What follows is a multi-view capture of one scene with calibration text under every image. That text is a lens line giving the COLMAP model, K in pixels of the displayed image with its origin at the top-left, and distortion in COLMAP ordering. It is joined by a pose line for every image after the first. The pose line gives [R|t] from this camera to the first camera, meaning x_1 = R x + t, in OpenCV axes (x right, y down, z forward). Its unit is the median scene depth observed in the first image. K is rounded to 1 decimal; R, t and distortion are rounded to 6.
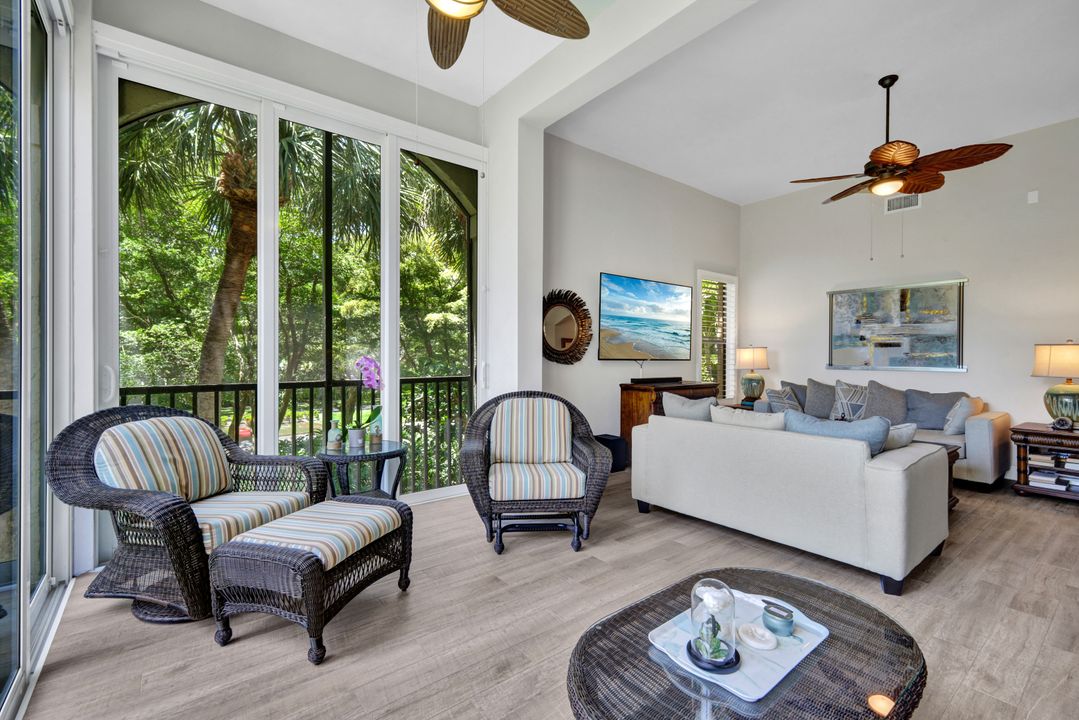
lens RADIAL K [[477.9, 0, 542.6], [0, 477.9, 357.7], [0, 0, 1]] dist [0.009838, 0.000263]
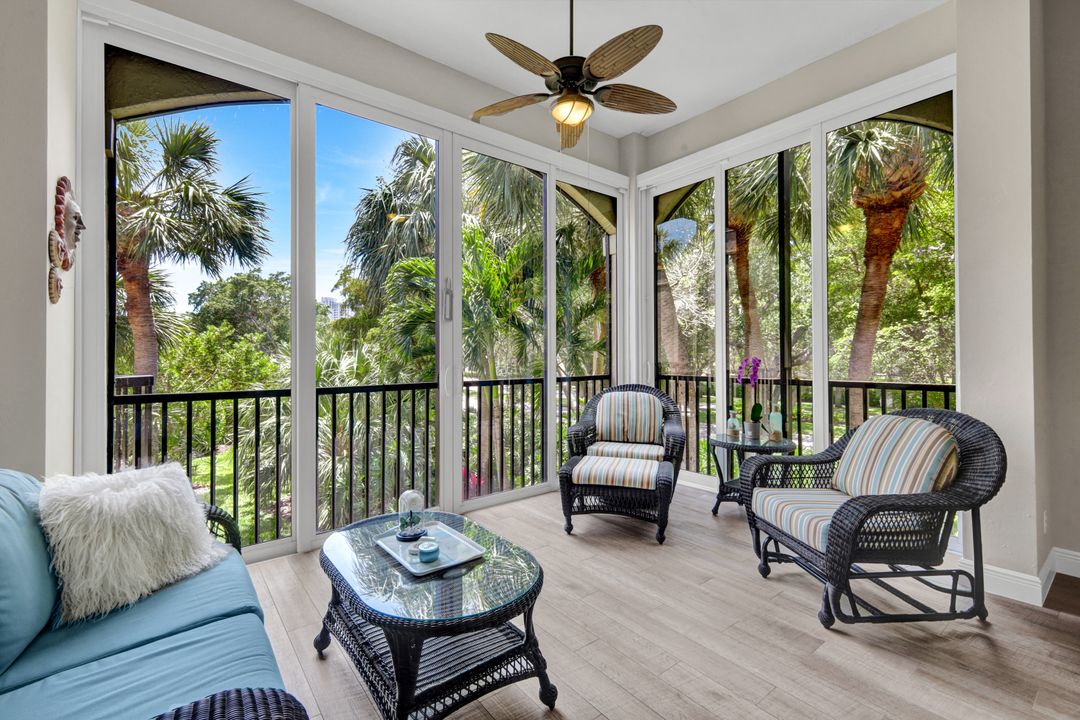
lens RADIAL K [[473.8, 0, 539.7], [0, 473.8, 354.1], [0, 0, 1]] dist [0.006701, -0.000262]
pose [[-0.006827, -0.007667, -0.999947, 0.419740], [-0.002741, 0.999967, -0.007649, 0.001247], [0.999973, 0.002689, -0.006848, 0.306200]]
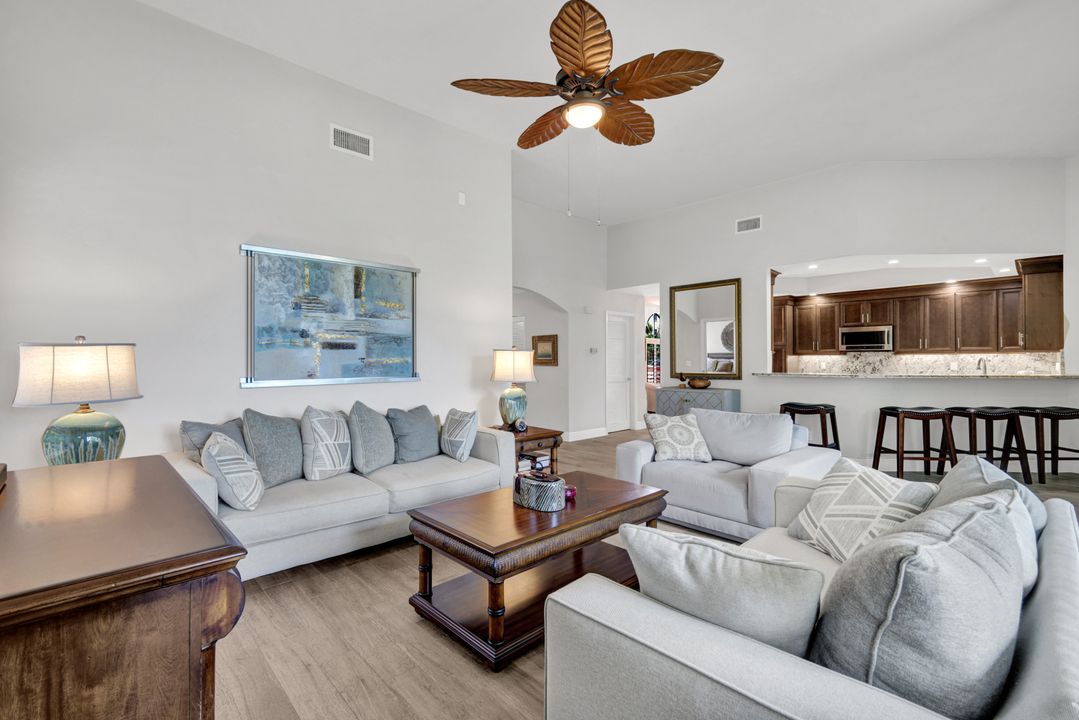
lens RADIAL K [[477.9, 0, 542.6], [0, 477.9, 357.7], [0, 0, 1]] dist [0.009838, 0.000263]
pose [[-0.104511, -0.002000, 0.994522, 0.027352], [0.005785, 0.999980, 0.002619, -0.010768], [-0.994507, 0.006027, -0.104497, 0.816116]]
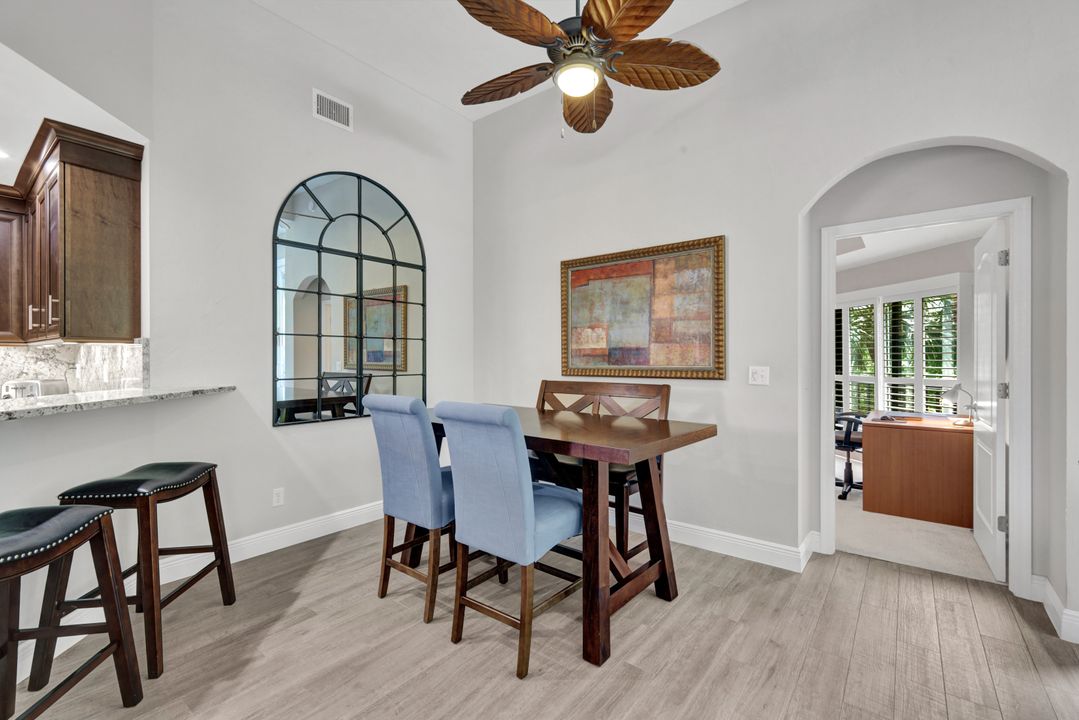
lens RADIAL K [[474.0, 0, 537.2], [0, 474.0, 367.2], [0, 0, 1]] dist [0.000814, 0.000037]
pose [[-0.971793, -0.006799, -0.235739, 0.636700], [-0.012193, 0.999696, 0.021430, -0.004035], [0.235522, 0.023700, -0.971580, 0.204321]]
